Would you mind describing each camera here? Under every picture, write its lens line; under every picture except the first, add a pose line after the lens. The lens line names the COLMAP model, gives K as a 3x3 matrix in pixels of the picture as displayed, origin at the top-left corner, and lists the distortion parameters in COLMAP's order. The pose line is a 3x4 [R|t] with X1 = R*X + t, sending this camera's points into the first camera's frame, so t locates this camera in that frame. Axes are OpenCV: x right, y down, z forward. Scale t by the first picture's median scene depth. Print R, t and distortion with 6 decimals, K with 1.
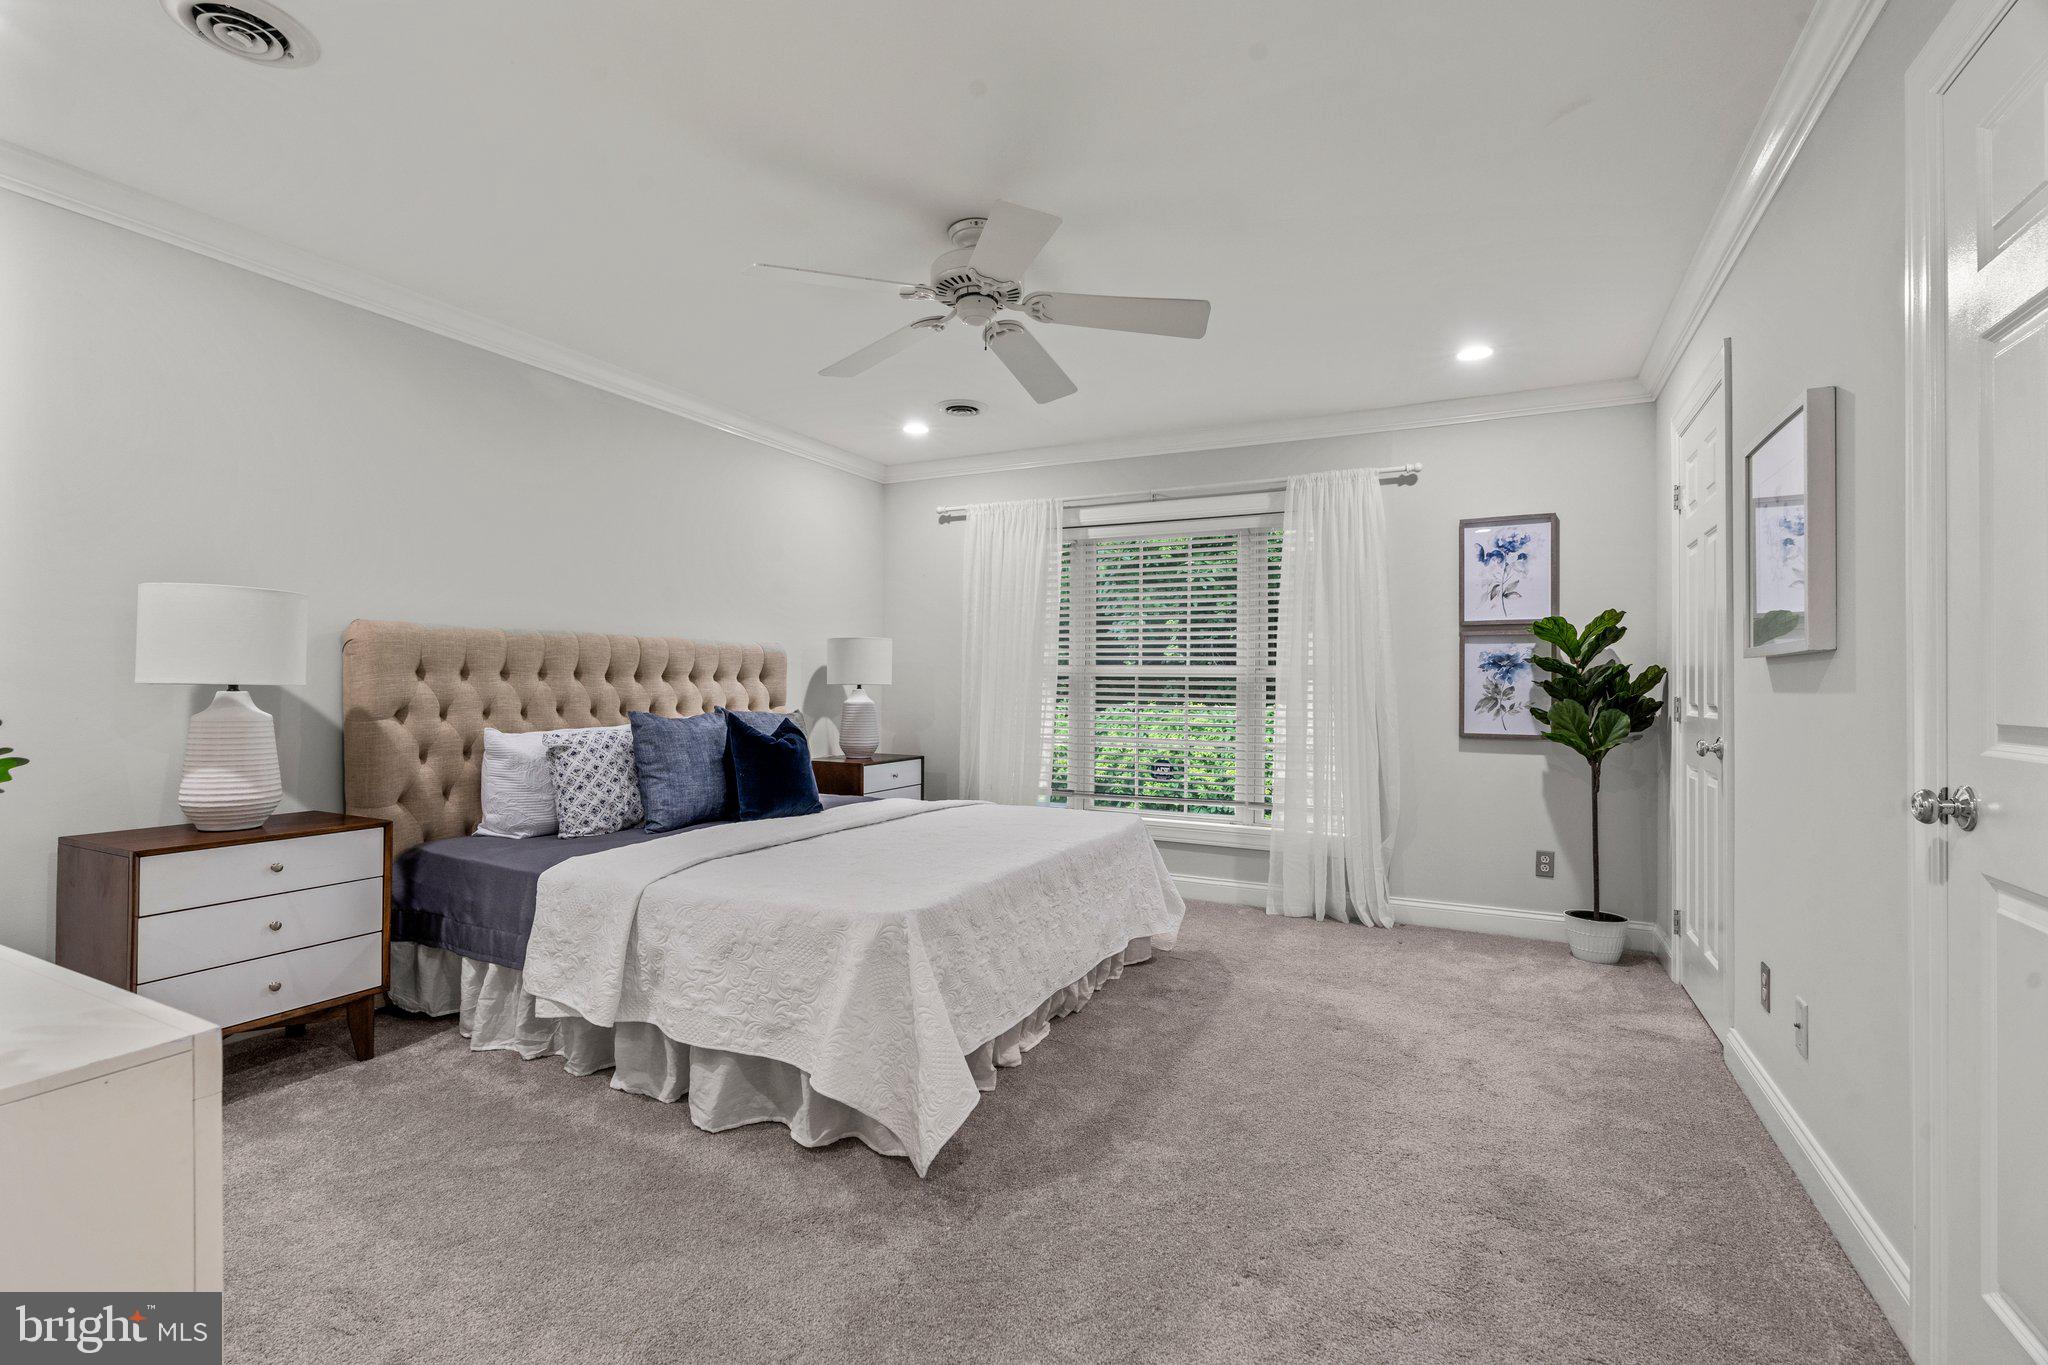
lens RADIAL K [[941.2, 0, 1022.5], [0, 941.2, 682.8], [0, 0, 1]] dist [-0.001766, 0.000916]
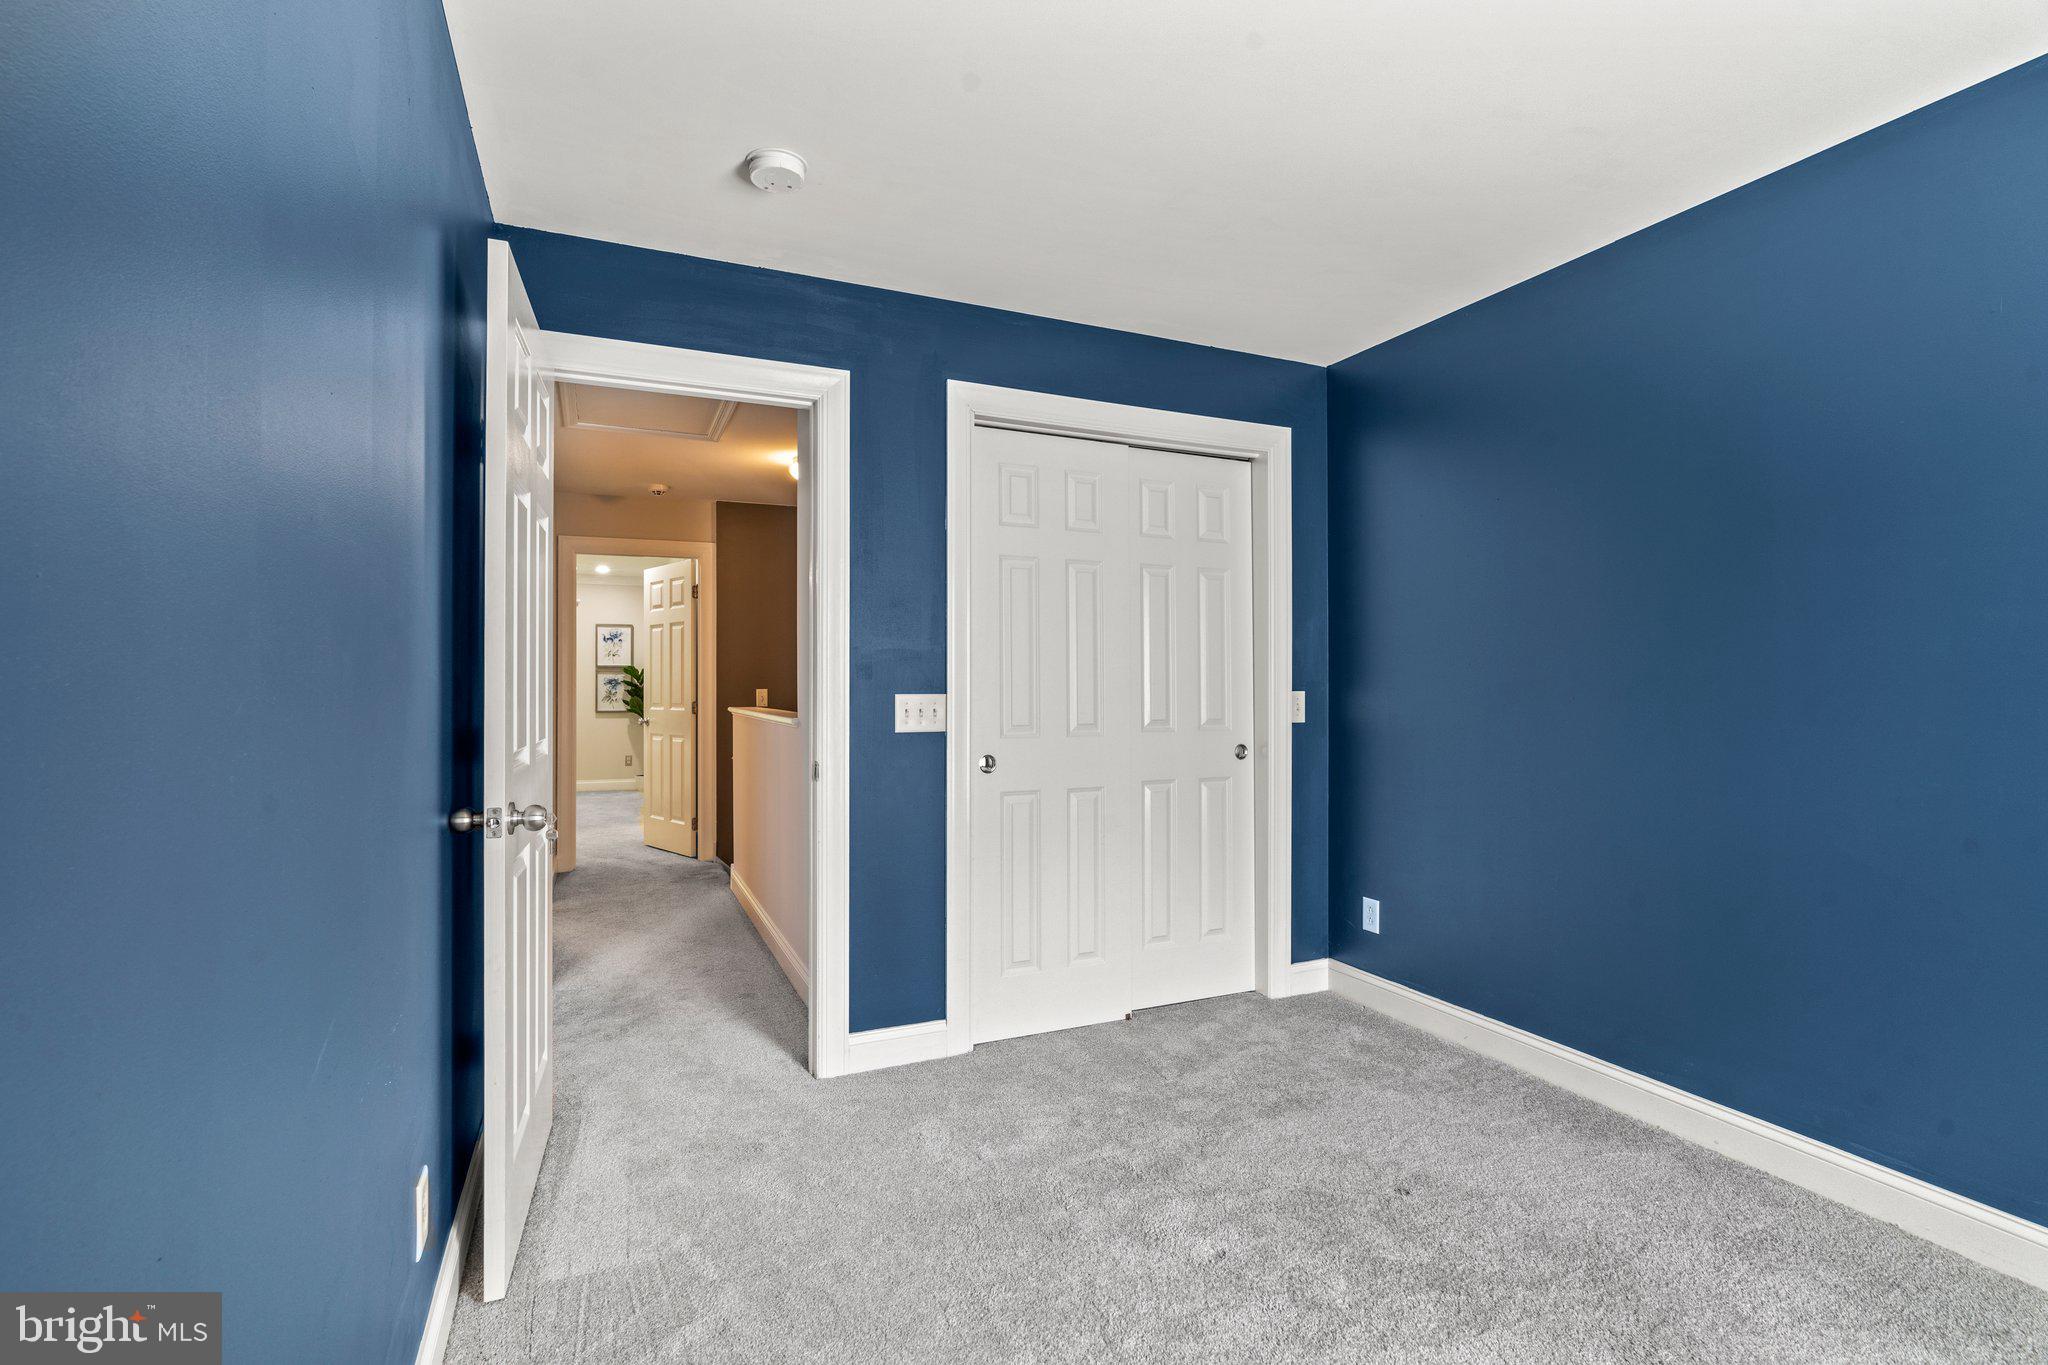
lens RADIAL K [[941.2, 0, 1025.1], [0, 941.2, 683.3], [0, 0, 1]] dist [-0.001766, 0.000916]
pose [[0.637244, -0.002096, 0.770659, -0.726859], [-0.001500, 0.999991, 0.003960, -0.030683], [-0.770661, -0.003680, 0.637235, -1.455396]]
